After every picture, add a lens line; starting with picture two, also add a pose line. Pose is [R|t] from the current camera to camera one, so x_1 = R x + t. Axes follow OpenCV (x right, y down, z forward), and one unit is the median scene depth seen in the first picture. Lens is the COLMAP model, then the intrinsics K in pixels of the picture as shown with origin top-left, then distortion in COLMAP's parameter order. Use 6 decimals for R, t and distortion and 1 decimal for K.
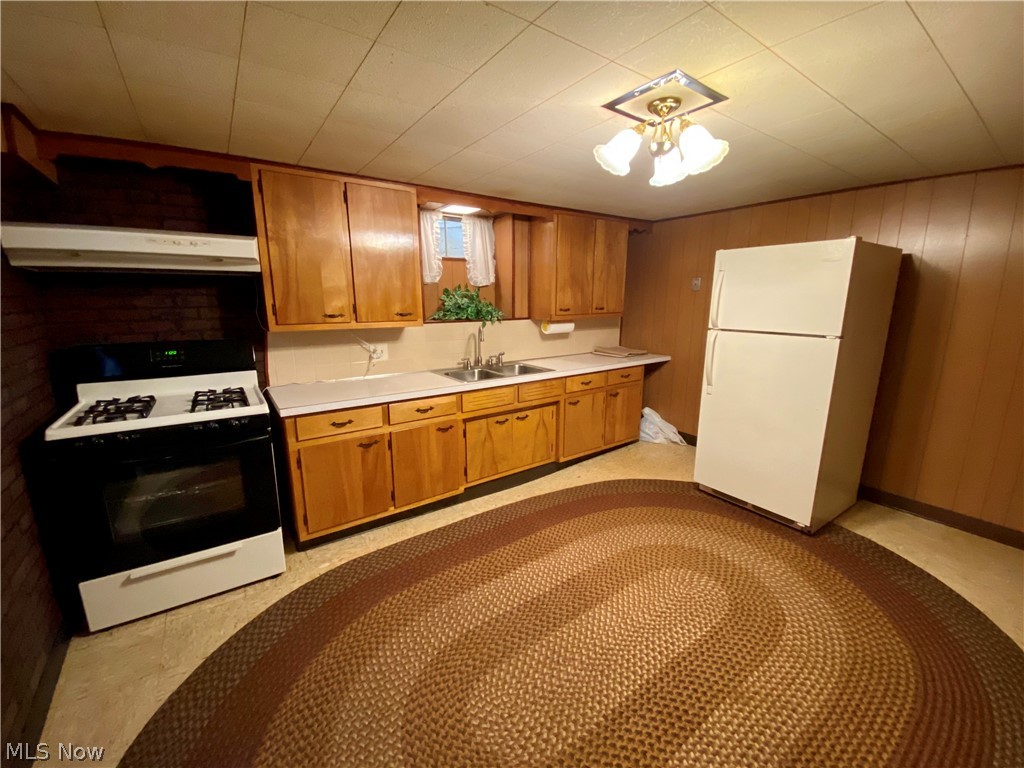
lens RADIAL K [[414.1, 0, 523.9], [0, 414.1, 385.3], [0, 0, 1]] dist [0.023242, -0.000107]
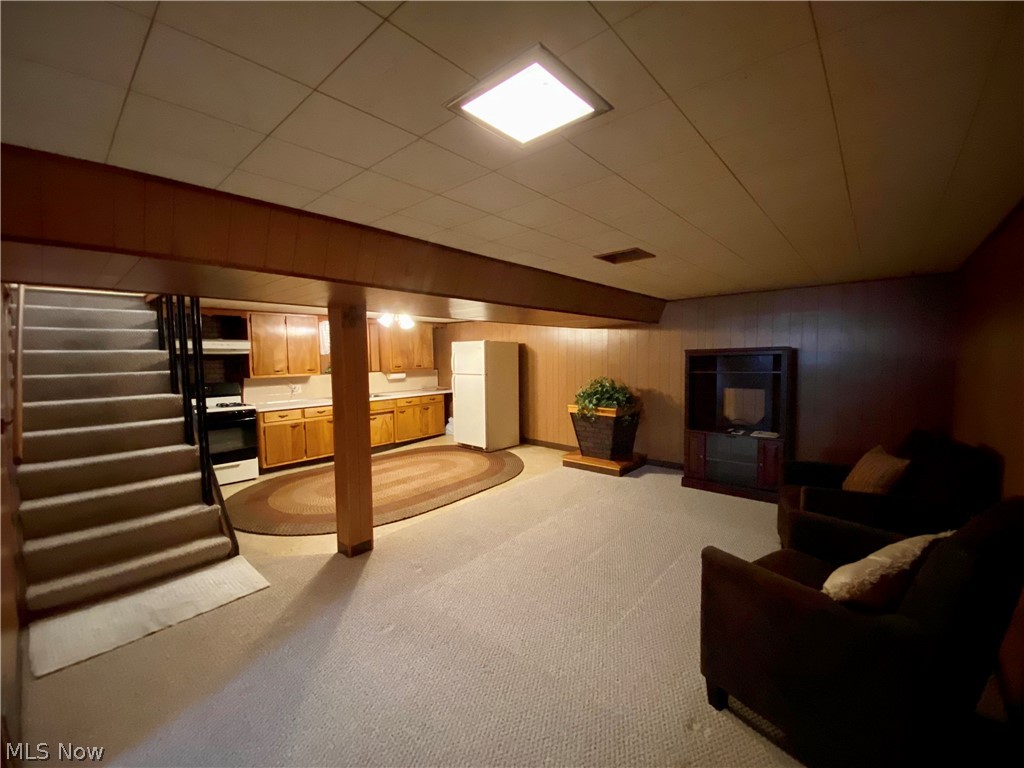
lens RADIAL K [[414.1, 0, 523.9], [0, 414.1, 385.3], [0, 0, 1]] dist [0.023242, -0.000107]
pose [[0.972564, -0.029612, 0.230742, 0.305552], [0.060522, 0.989919, -0.128056, 0.270499], [-0.224624, 0.138507, 0.964552, -1.422290]]
